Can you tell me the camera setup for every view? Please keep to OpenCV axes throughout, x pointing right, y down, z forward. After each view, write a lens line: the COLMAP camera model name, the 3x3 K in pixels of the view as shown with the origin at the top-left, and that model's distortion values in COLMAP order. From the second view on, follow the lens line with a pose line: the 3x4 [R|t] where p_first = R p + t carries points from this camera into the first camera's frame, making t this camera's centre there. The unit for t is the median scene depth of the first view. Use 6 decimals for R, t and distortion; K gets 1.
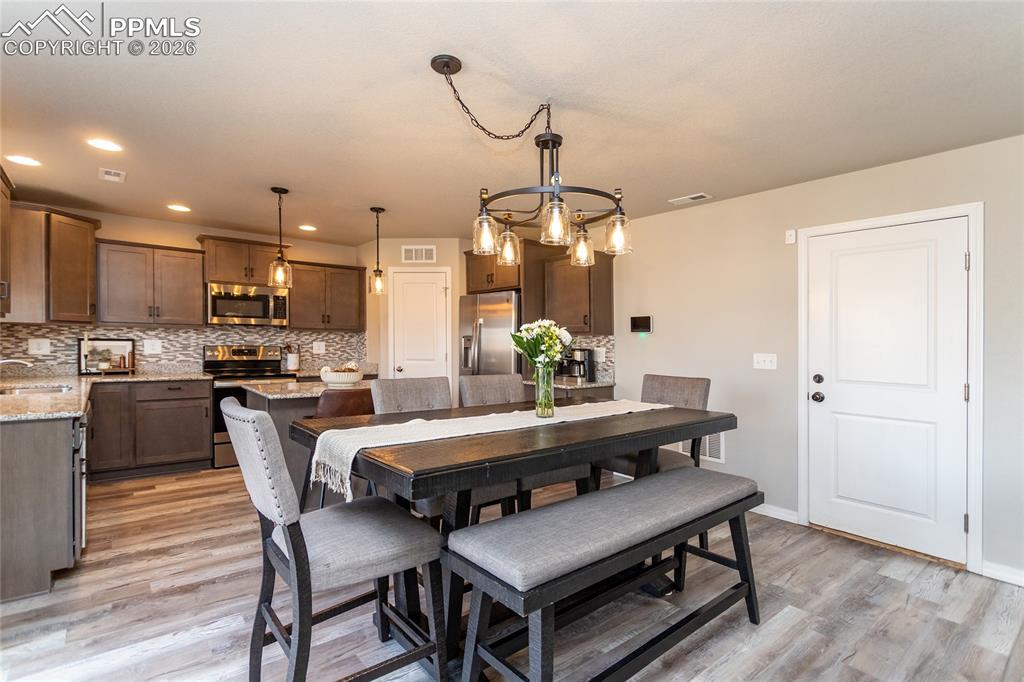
lens RADIAL K [[495.4, 0, 493.0], [0, 495.4, 325.9], [0, 0, 1]] dist [-0.001226, -0.000067]
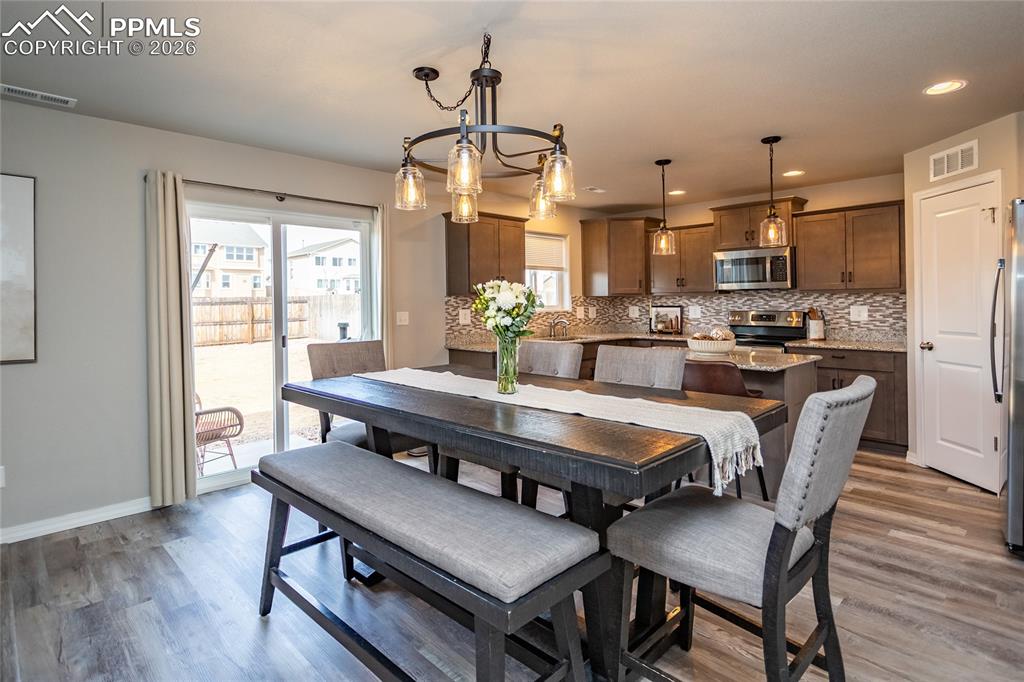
lens RADIAL K [[512.6, 0, 527.7], [0, 512.6, 302.8], [0, 0, 1]] dist [0.001348, -0.000558]
pose [[0.147943, -0.018774, -0.988818, 0.466859], [0.039538, 0.999133, -0.013054, 0.020892], [0.988205, -0.037165, 0.148557, 0.437147]]
